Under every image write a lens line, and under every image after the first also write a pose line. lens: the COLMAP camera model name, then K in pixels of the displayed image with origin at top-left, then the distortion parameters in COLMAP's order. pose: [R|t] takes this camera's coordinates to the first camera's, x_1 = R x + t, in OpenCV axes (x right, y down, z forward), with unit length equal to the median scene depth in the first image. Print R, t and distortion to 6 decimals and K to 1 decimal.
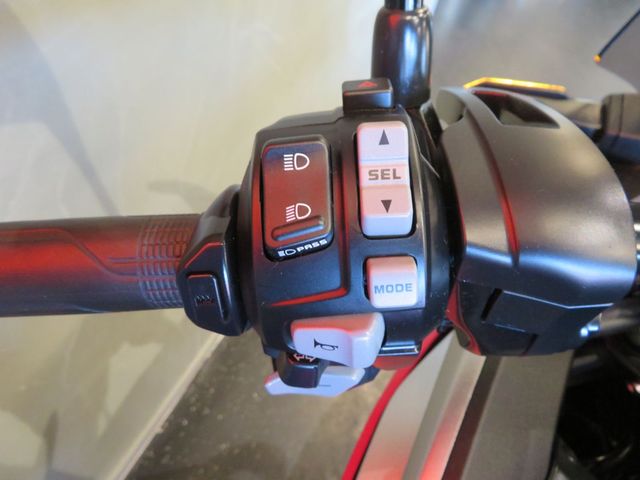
lens RADIAL K [[458.1, 0, 320.0], [0, 458.1, 240.0], [0, 0, 1]] dist [-0.008513, 0.000311]
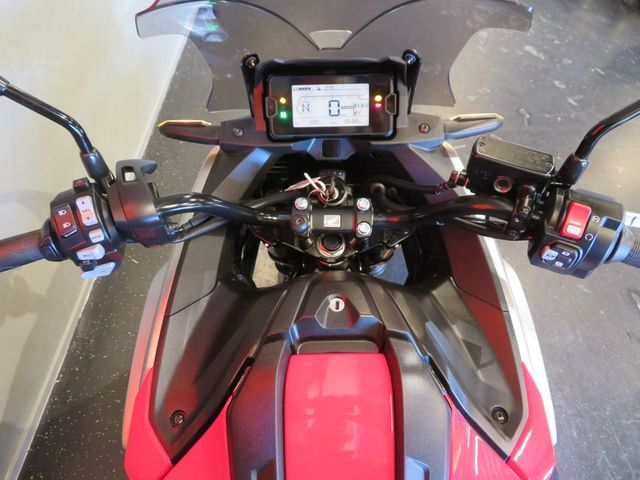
lens RADIAL K [[458.1, 0, 320.0], [0, 458.1, 240.0], [0, 0, 1]] dist [-0.008513, 0.000311]
pose [[0.926986, -0.271131, 0.259201, 0.771896], [0.228367, 0.956139, 0.183431, -0.135212], [-0.297566, -0.110845, 0.948245, -2.848384]]
